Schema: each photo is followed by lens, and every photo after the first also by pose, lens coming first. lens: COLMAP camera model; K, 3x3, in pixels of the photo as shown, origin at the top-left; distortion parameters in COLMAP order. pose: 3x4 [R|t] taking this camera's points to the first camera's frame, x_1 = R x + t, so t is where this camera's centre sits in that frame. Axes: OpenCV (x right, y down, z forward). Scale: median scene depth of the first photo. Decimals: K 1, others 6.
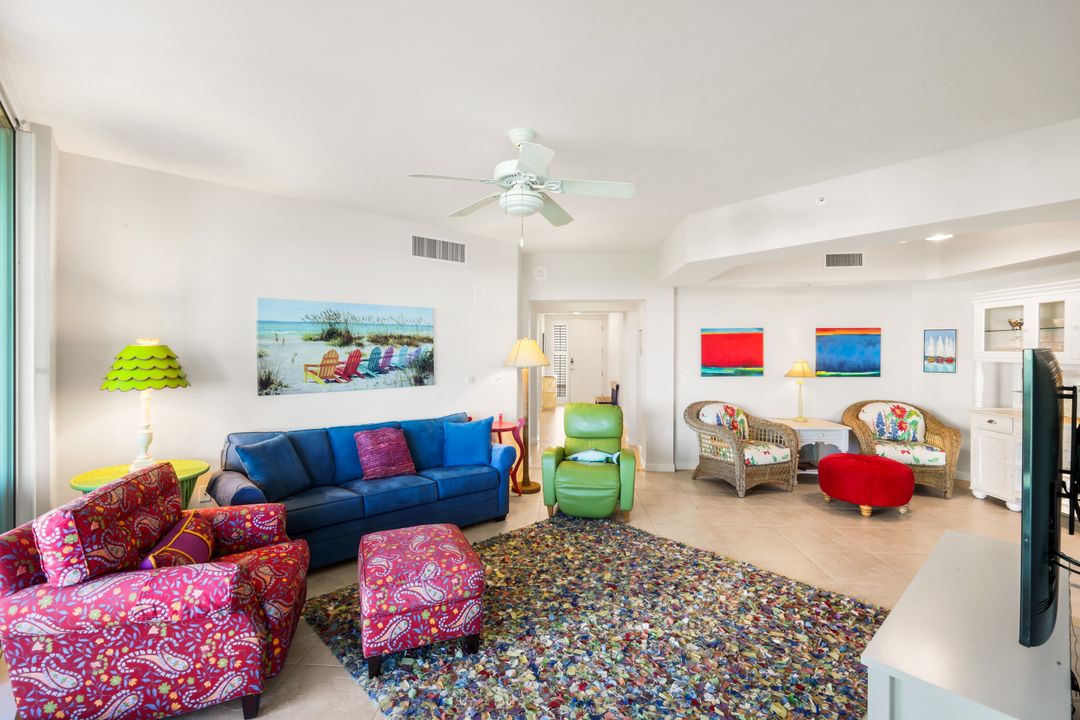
lens RADIAL K [[453.4, 0, 542.0], [0, 453.4, 366.9], [0, 0, 1]] dist [0.000773, -0.000033]
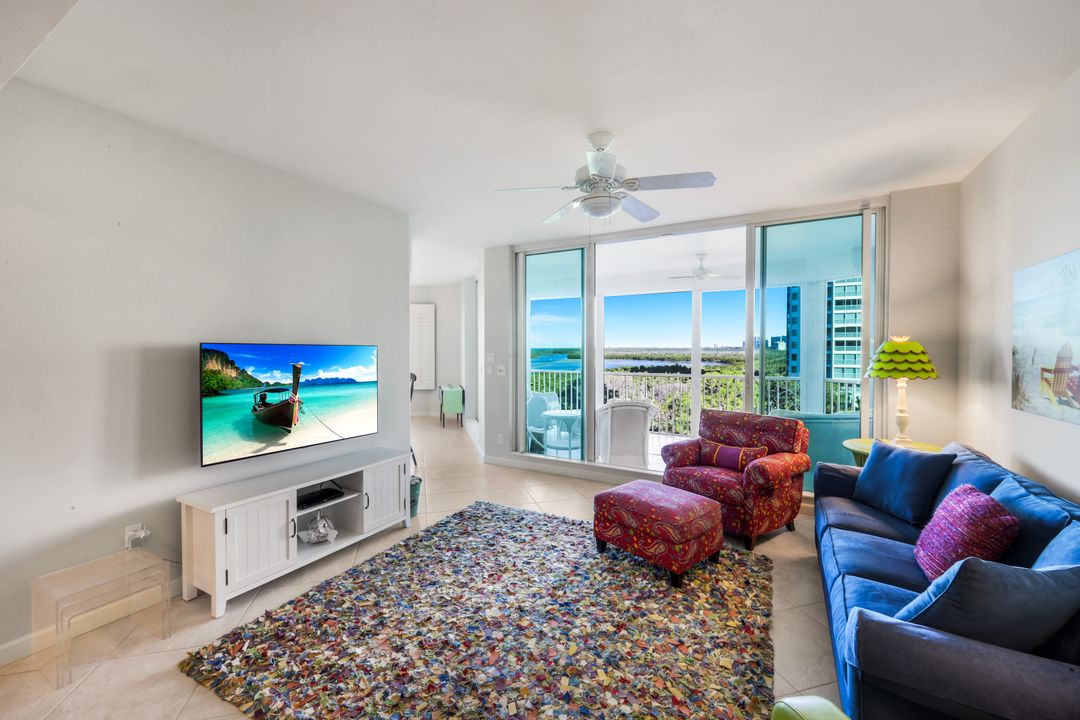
lens RADIAL K [[442.8, 0, 541.8], [0, 442.8, 355.4], [0, 0, 1]] dist [-0.000026, -0.000450]
pose [[-0.943825, 0.003942, -0.330423, 0.251700], [-0.011506, 0.998930, 0.044784, -0.034508], [0.330246, 0.046071, -0.942770, 1.137988]]
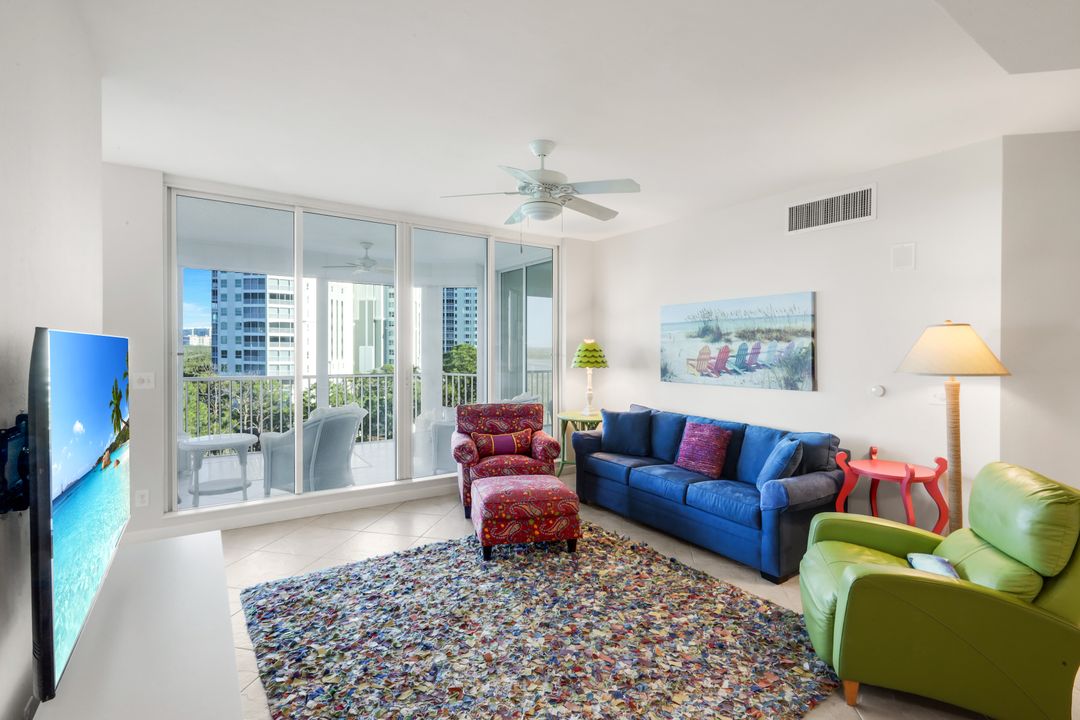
lens RADIAL K [[501.8, 0, 534.9], [0, 501.8, 348.9], [0, 0, 1]] dist [-0.003043, 0.002260]
pose [[-0.129558, 0.001963, -0.991570, 0.686871], [-0.040187, 0.999166, 0.007229, -0.019710], [0.990757, 0.040785, -0.129371, 0.666047]]
